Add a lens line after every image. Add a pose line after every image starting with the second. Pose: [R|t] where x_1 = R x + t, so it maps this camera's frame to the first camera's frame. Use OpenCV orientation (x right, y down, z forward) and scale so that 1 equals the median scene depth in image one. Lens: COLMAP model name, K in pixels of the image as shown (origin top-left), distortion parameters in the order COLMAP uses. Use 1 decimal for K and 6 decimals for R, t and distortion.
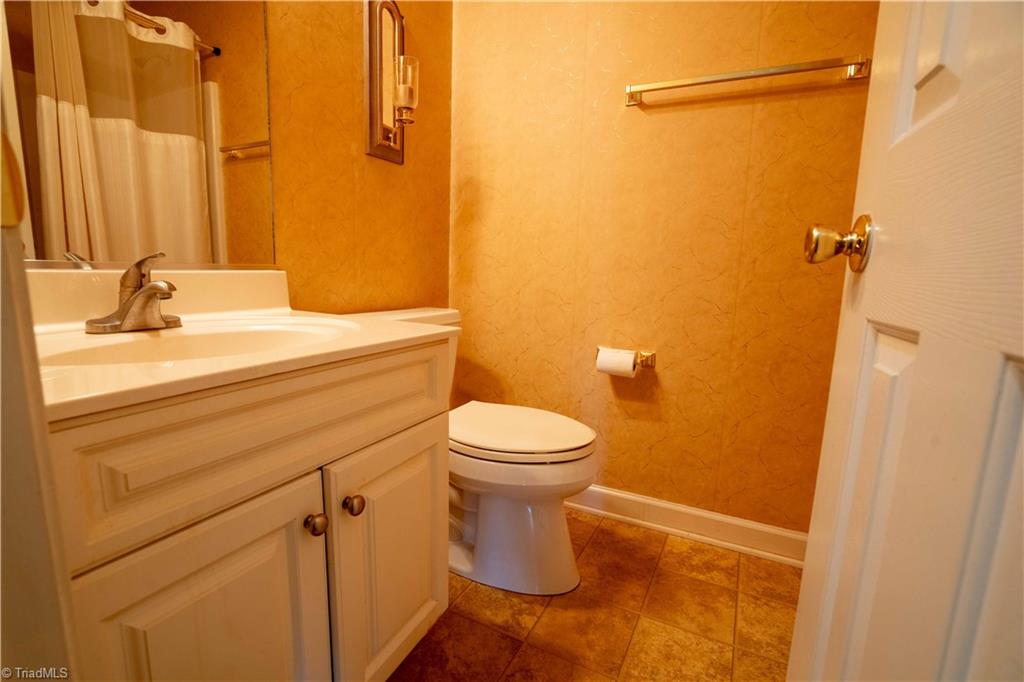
lens RADIAL K [[470.7, 0, 510.2], [0, 470.7, 338.6], [0, 0, 1]] dist [-0.055633, 0.021210]
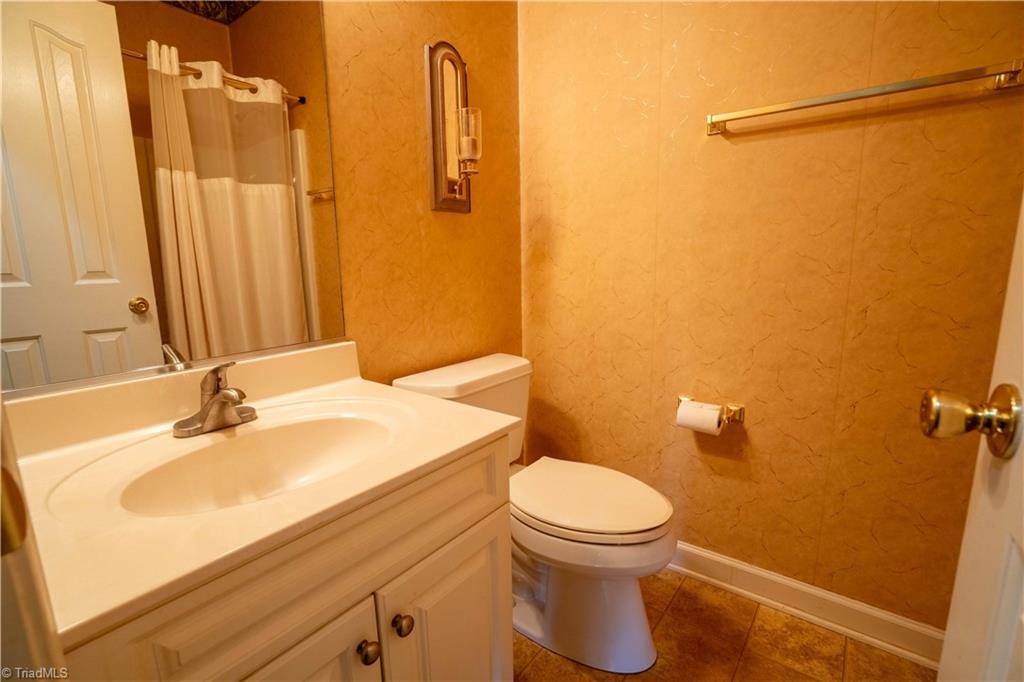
lens RADIAL K [[470.7, 0, 510.2], [0, 470.7, 338.6], [0, 0, 1]] dist [-0.055633, 0.021210]
pose [[0.982510, -0.012643, -0.185778, 0.036031], [0.016377, 0.999693, 0.018580, -0.134582], [0.185486, -0.021297, 0.982416, 0.039786]]
